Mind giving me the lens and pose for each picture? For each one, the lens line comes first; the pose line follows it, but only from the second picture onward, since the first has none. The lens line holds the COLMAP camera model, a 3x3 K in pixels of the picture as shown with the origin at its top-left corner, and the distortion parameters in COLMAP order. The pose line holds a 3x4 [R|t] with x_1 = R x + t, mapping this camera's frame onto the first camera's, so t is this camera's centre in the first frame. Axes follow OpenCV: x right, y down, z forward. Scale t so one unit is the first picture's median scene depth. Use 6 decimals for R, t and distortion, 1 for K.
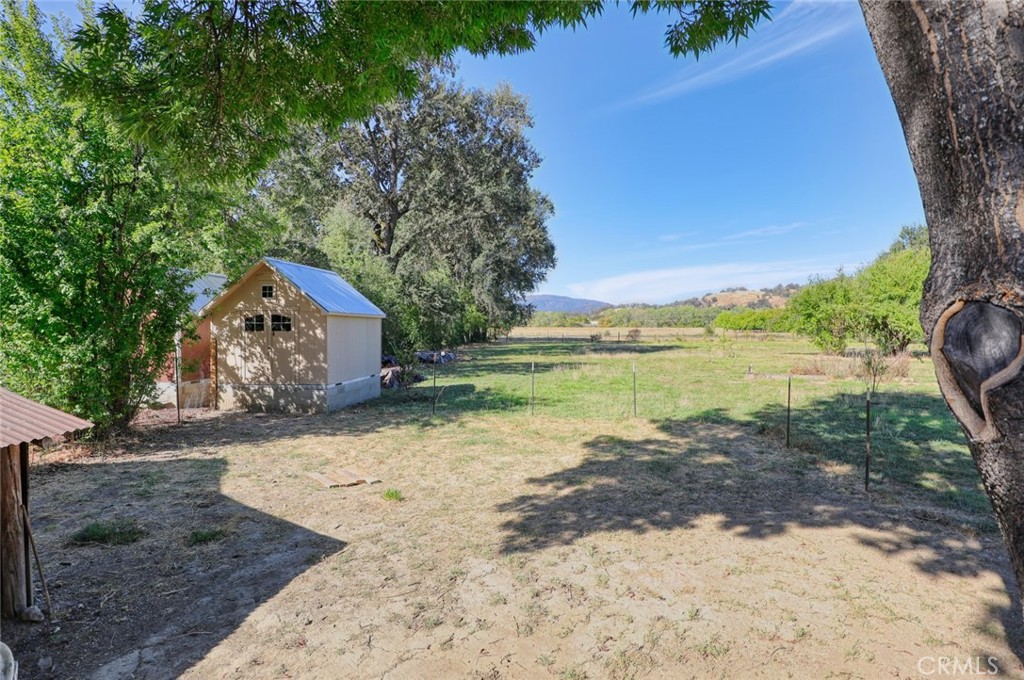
lens RADIAL K [[512.9, 0, 509.1], [0, 512.9, 336.8], [0, 0, 1]] dist [-0.027316, 0.000416]
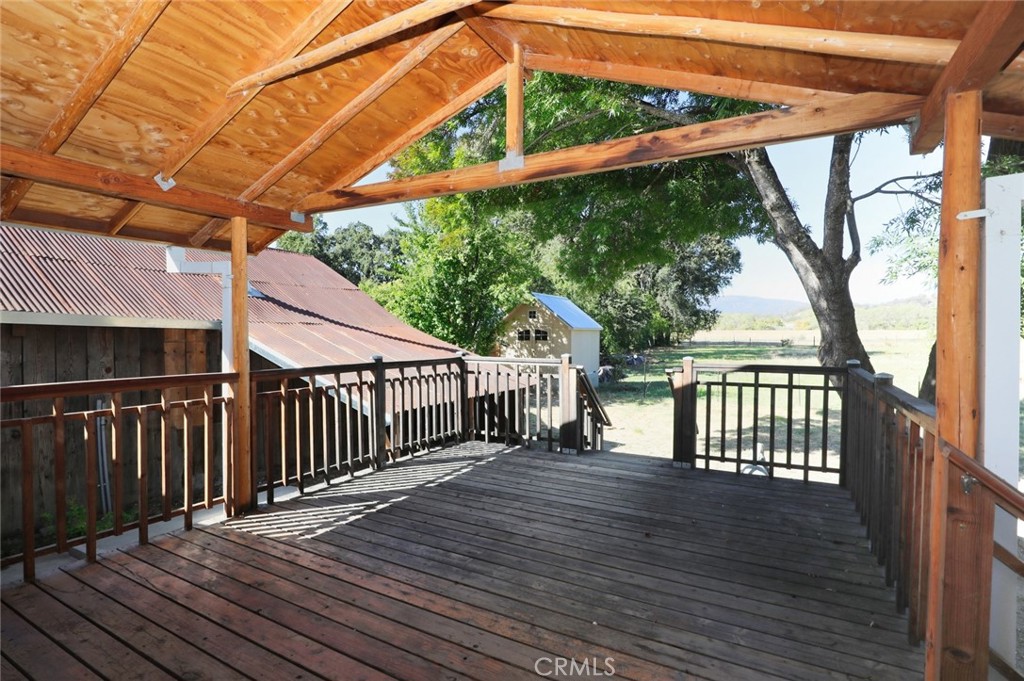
lens RADIAL K [[512.9, 0, 509.1], [0, 512.9, 337.3], [0, 0, 1]] dist [-0.027316, 0.000416]
pose [[0.942401, 0.001776, -0.334481, -0.005555], [-0.003177, 0.999988, -0.003642, -0.003478], [0.334471, 0.004495, 0.942395, -0.116661]]
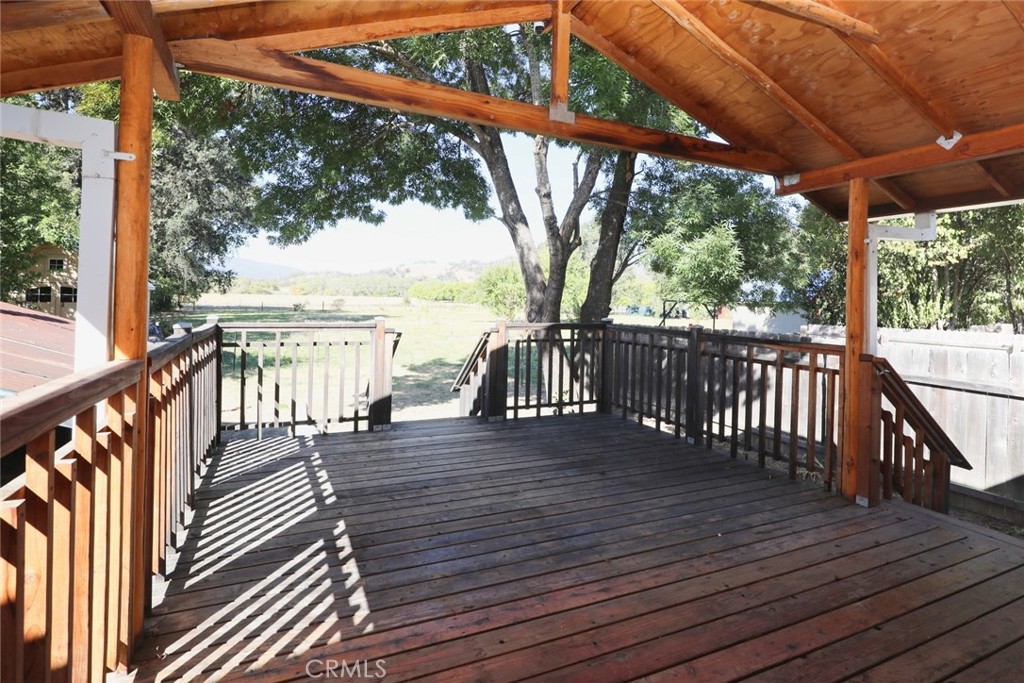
lens RADIAL K [[523.4, 0, 526.8], [0, 523.4, 289.3], [0, 0, 1]] dist [-0.022915, 0.000691]
pose [[0.819659, 0.026438, 0.572241, -0.068806], [-0.008601, 0.999390, -0.033853, -0.002398], [-0.572787, 0.022826, 0.819387, -0.104724]]
